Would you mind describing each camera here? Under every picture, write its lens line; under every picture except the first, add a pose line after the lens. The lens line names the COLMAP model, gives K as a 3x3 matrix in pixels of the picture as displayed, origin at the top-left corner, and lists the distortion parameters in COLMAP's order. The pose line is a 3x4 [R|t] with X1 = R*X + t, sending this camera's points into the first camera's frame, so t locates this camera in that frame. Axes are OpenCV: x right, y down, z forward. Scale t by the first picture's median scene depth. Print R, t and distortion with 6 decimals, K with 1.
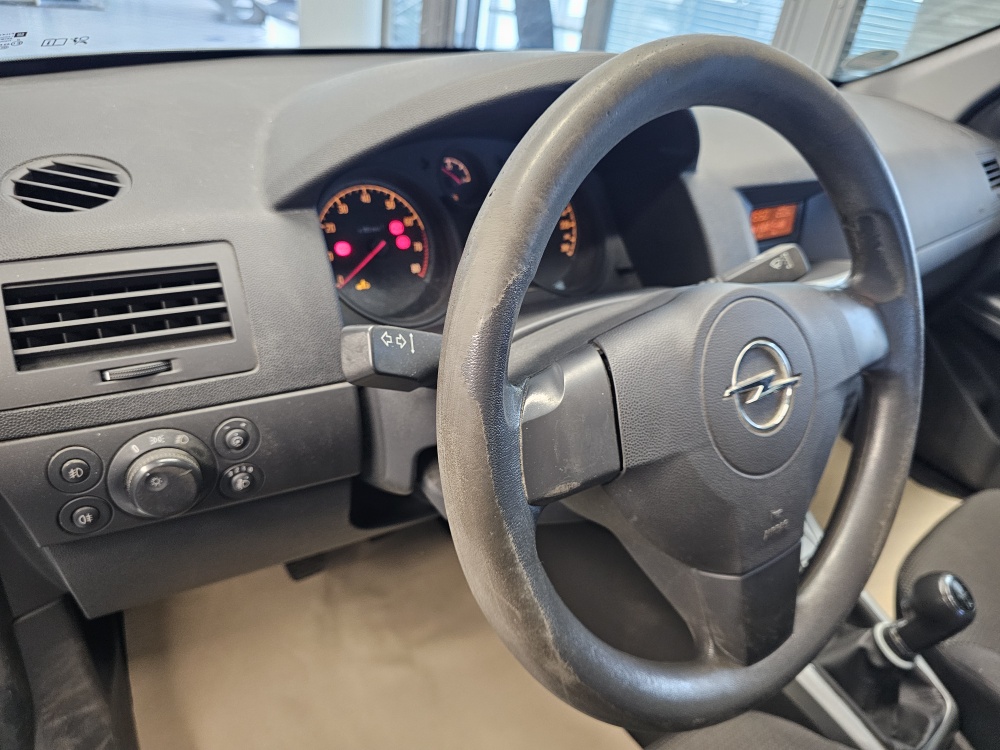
lens RADIAL K [[686.5, 0, 501.9], [0, 686.5, 375.8], [0, 0, 1]] dist [0.052108, -0.067600]
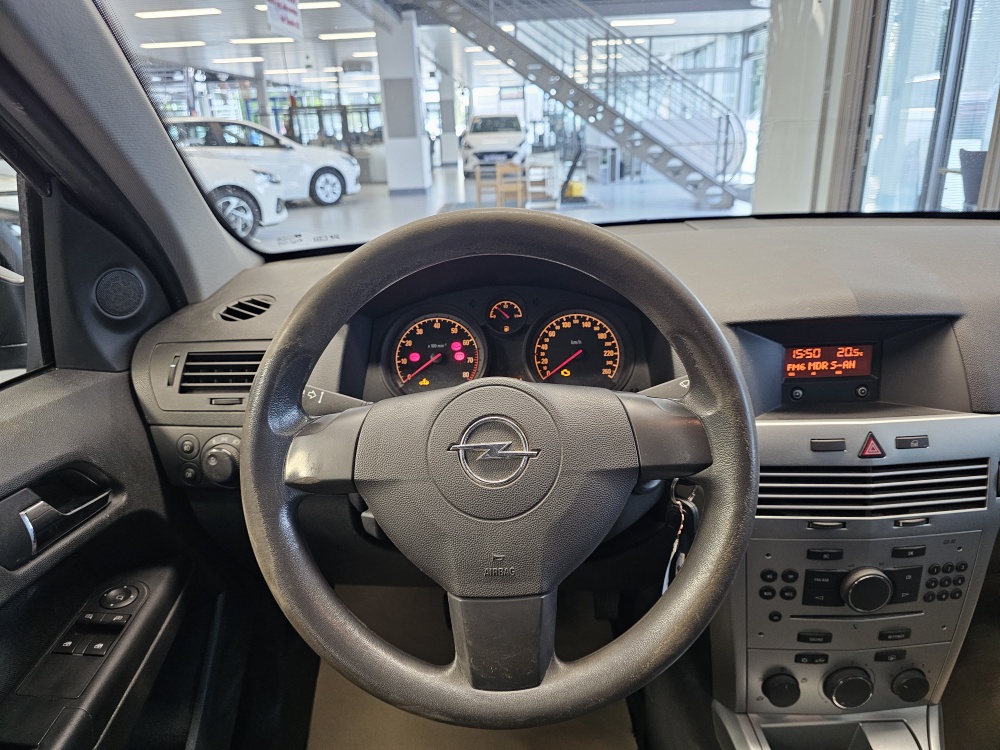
lens RADIAL K [[689.0, 0, 496.0], [0, 689.0, 374.3], [0, 0, 1]] dist [0.057879, -0.072420]
pose [[0.800635, 0.056147, -0.596515, 0.786720], [-0.187665, 0.969002, -0.160675, 0.057359], [0.569003, 0.240587, 0.786354, -0.064552]]
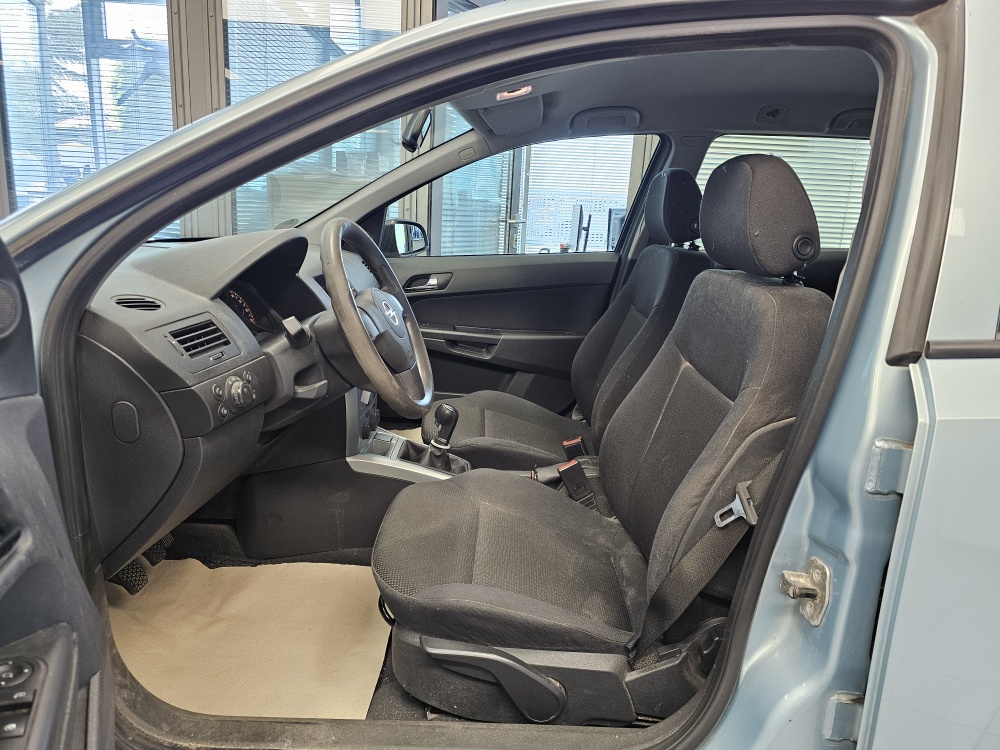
lens RADIAL K [[675.1, 0, 517.9], [0, 675.1, 355.0], [0, 0, 1]] dist [0.023083, -0.001531]
pose [[0.583624, -0.254114, 0.771239, -1.269267], [0.435569, 0.899542, -0.033222, 0.394606], [-0.685320, 0.355317, 0.635678, -0.979475]]
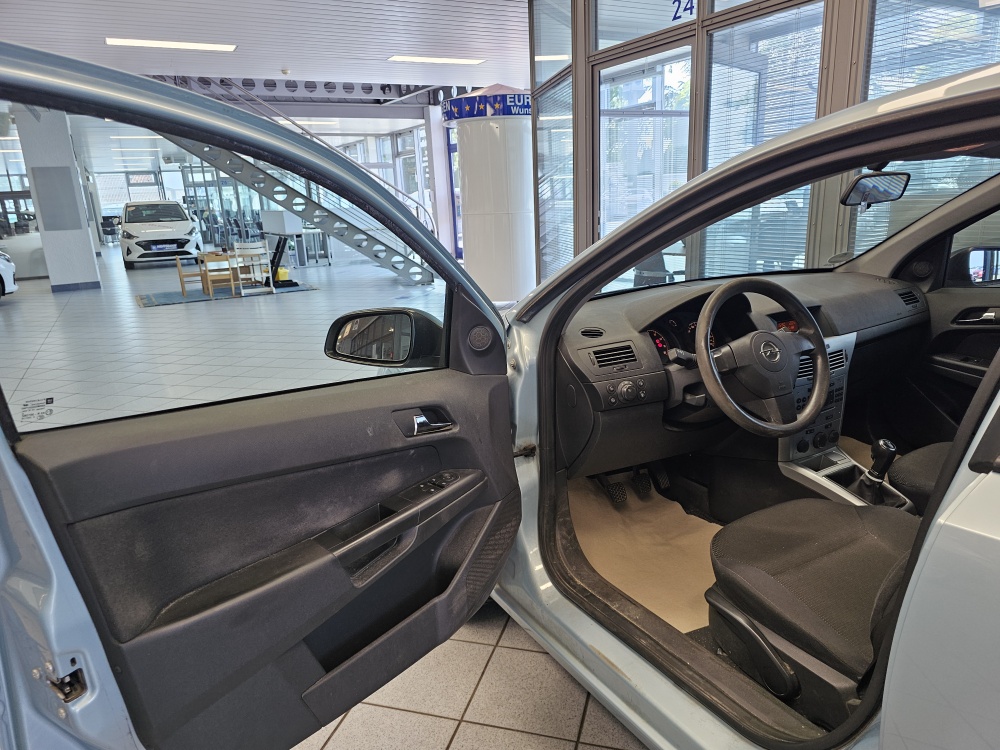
lens RADIAL K [[703.2, 0, 503.2], [0, 703.2, 353.1], [0, 0, 1]] dist [0.098026, -0.124694]
pose [[0.981535, -0.135843, -0.134668, -0.447247], [0.086185, 0.942587, -0.322648, 0.894952], [0.170766, 0.305084, 0.936890, -2.338715]]
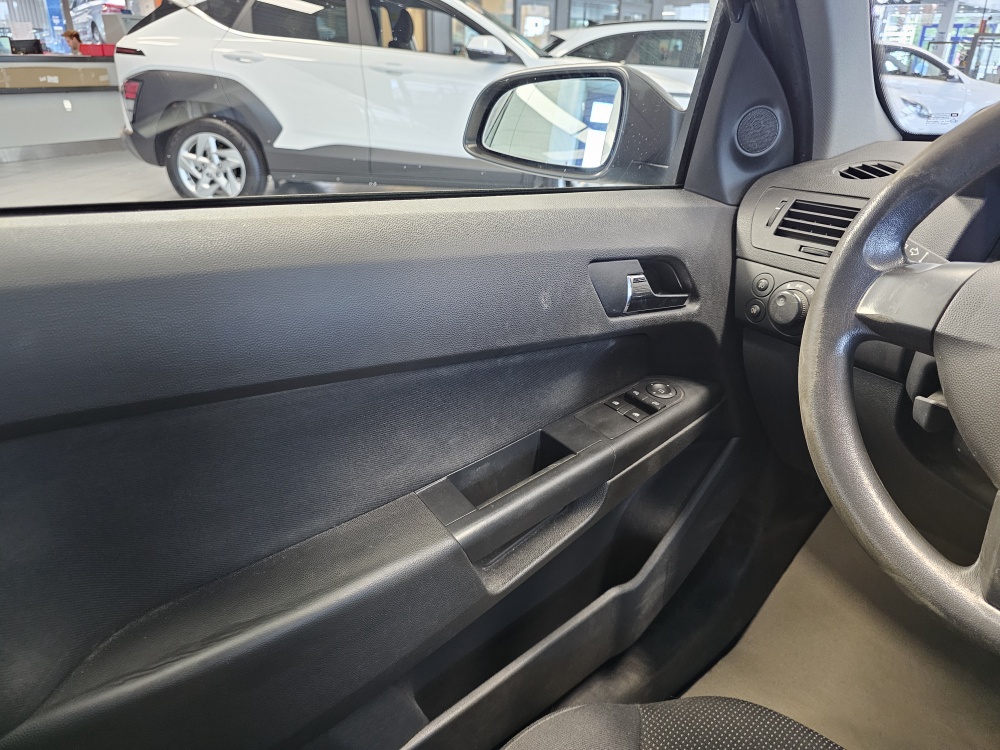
lens RADIAL K [[689.0, 0, 496.0], [0, 689.0, 374.3], [0, 0, 1]] dist [0.057879, -0.072420]
pose [[0.123011, 0.303502, -0.944857, 0.838883], [-0.519578, 0.830868, 0.199243, 0.231475], [0.845522, 0.466418, 0.259899, -0.056030]]
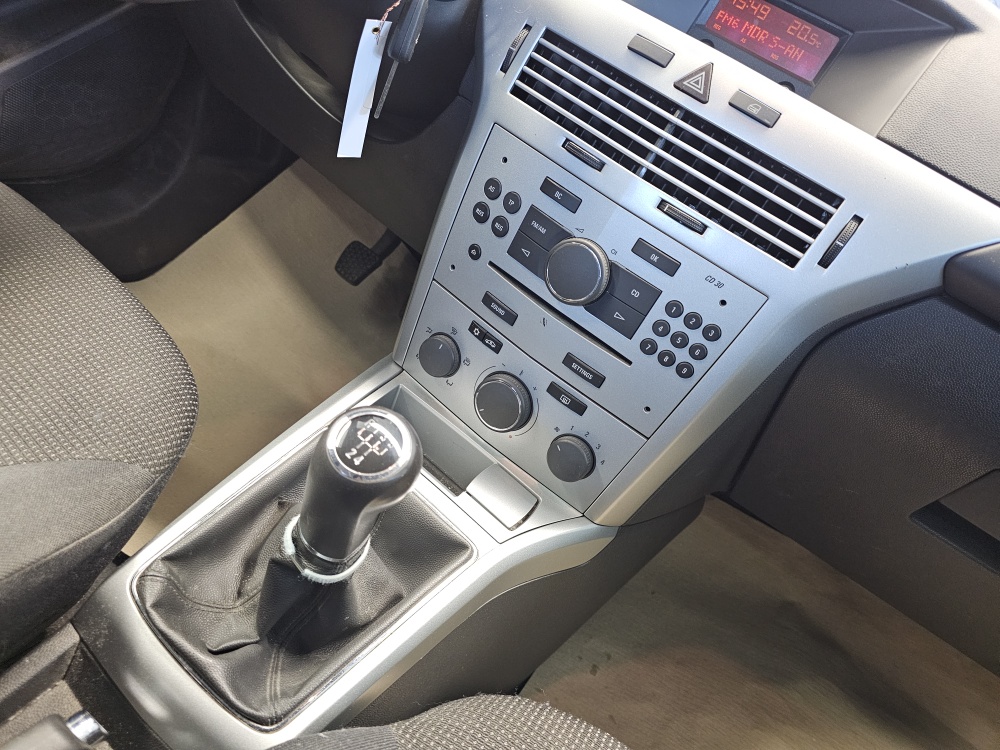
lens RADIAL K [[686.5, 0, 501.9], [0, 686.5, 375.8], [0, 0, 1]] dist [0.052108, -0.067600]
pose [[0.386659, 0.506003, -0.771010, 1.285181], [-0.765747, 0.642057, 0.037353, 0.225430], [0.513933, 0.575955, 0.635727, 0.803905]]
